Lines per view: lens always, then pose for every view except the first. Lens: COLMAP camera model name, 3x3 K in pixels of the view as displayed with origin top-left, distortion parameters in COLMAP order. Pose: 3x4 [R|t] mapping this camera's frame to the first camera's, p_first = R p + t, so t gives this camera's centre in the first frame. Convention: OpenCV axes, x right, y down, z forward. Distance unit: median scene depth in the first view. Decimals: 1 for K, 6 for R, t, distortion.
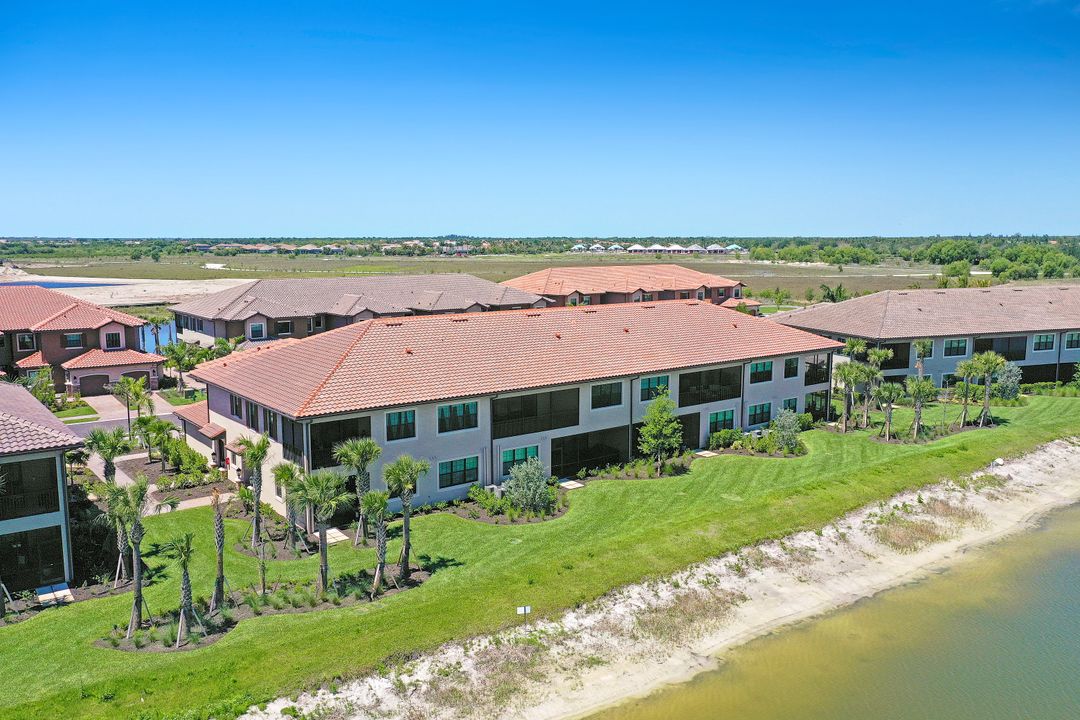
lens RADIAL K [[883.6, 0, 540.4], [0, 883.6, 340.9], [0, 0, 1]] dist [-0.004452, -0.004665]
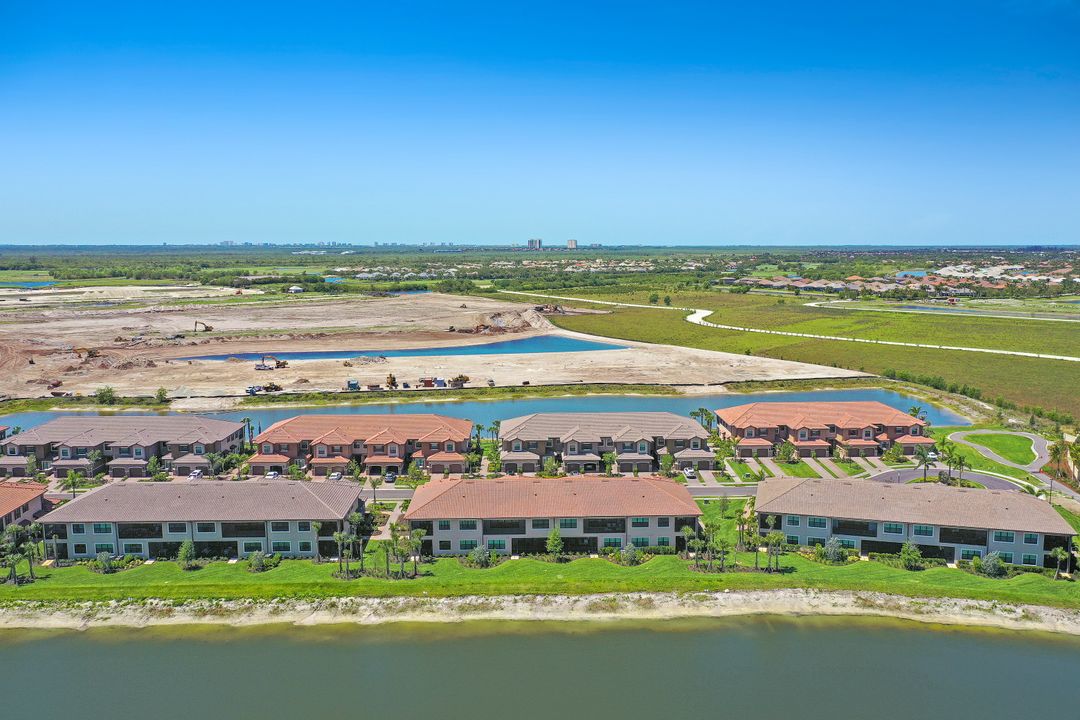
lens RADIAL K [[863.6, 0, 520.8], [0, 863.6, 331.2], [0, 0, 1]] dist [-0.002384, -0.008318]
pose [[0.795061, 0.049334, -0.604520, 1.648236], [-0.059586, 0.998218, 0.003096, -0.539032], [0.603595, 0.033559, 0.796584, -1.072619]]
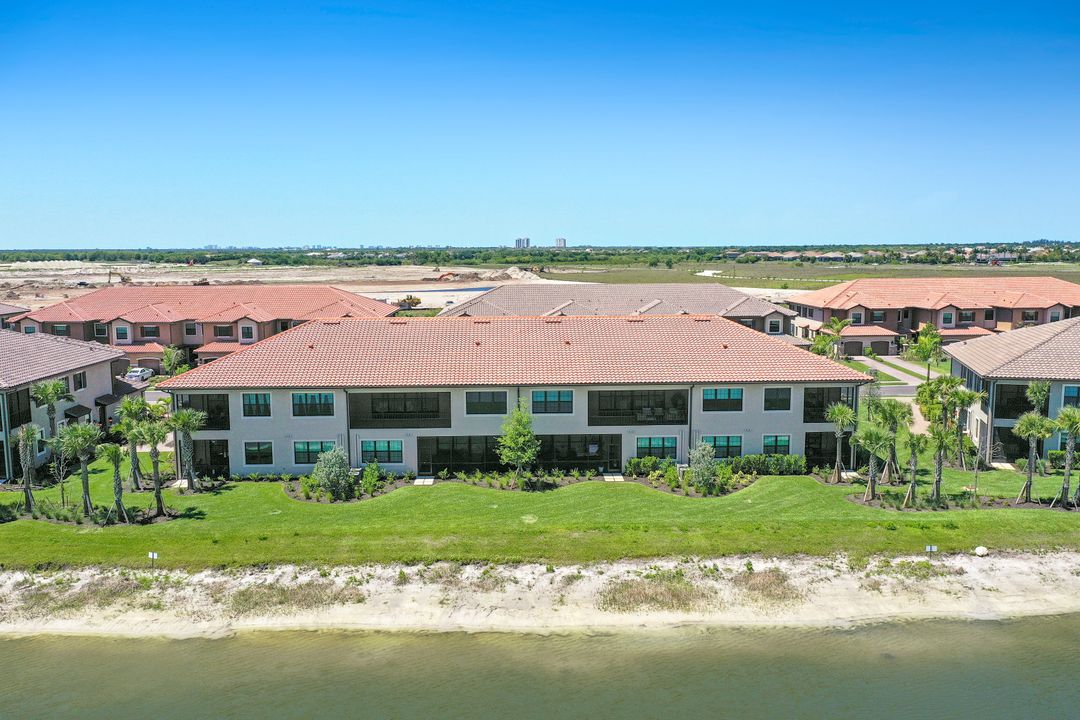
lens RADIAL K [[886.5, 0, 517.1], [0, 886.5, 341.8], [0, 0, 1]] dist [-0.011127, -0.003099]
pose [[0.801263, 0.057580, -0.595535, 0.811052], [-0.062024, 0.997989, 0.013042, -0.027409], [0.595089, 0.026487, 0.803223, 0.230462]]
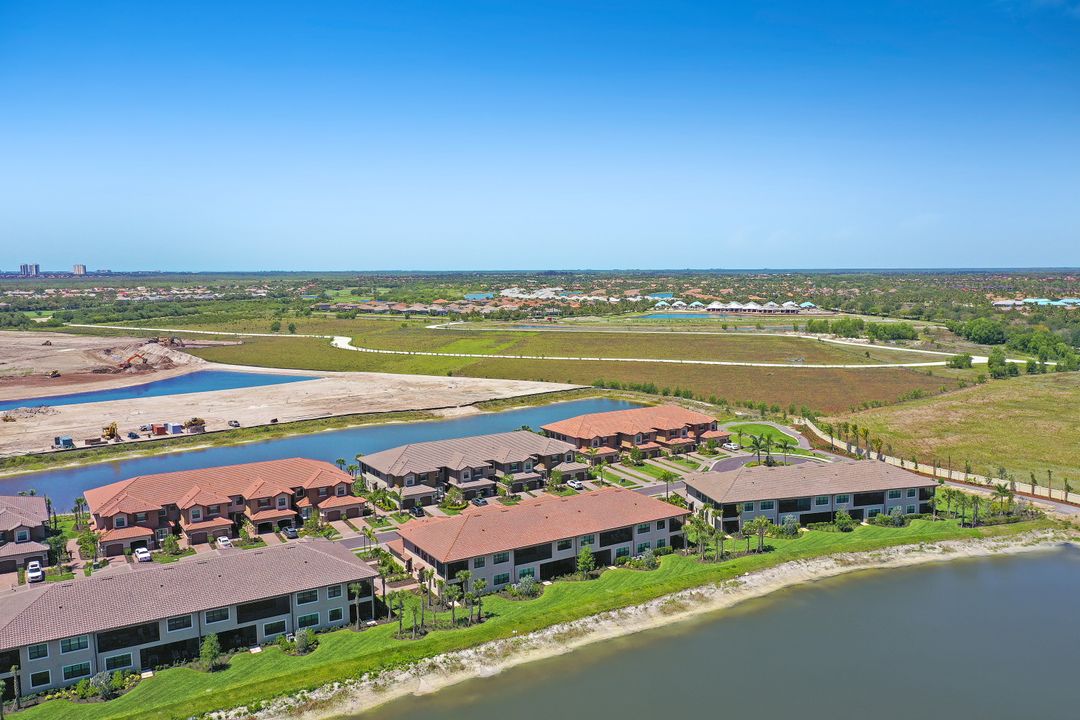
lens RADIAL K [[883.6, 0, 540.4], [0, 883.6, 340.9], [0, 0, 1]] dist [-0.004452, -0.004665]
pose [[0.993700, -0.003301, -0.112023, 0.323682], [-0.000467, 0.999436, -0.033591, -0.477261], [0.112070, 0.033432, 0.993138, -1.639871]]
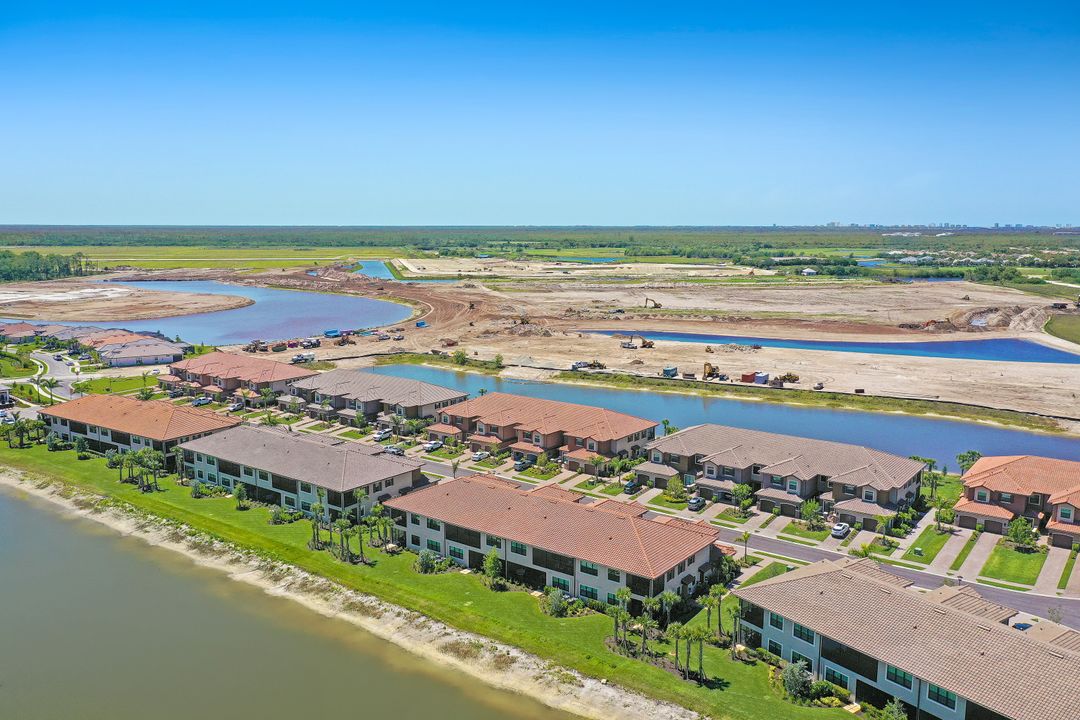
lens RADIAL K [[843.1, 0, 506.8], [0, 843.1, 358.8], [0, 0, 1]] dist [-0.004635, -0.003419]
pose [[0.241571, 0.140446, -0.960166, 2.265765], [-0.107276, 0.987271, 0.117421, -0.707674], [0.964435, 0.074637, 0.253563, 0.554238]]
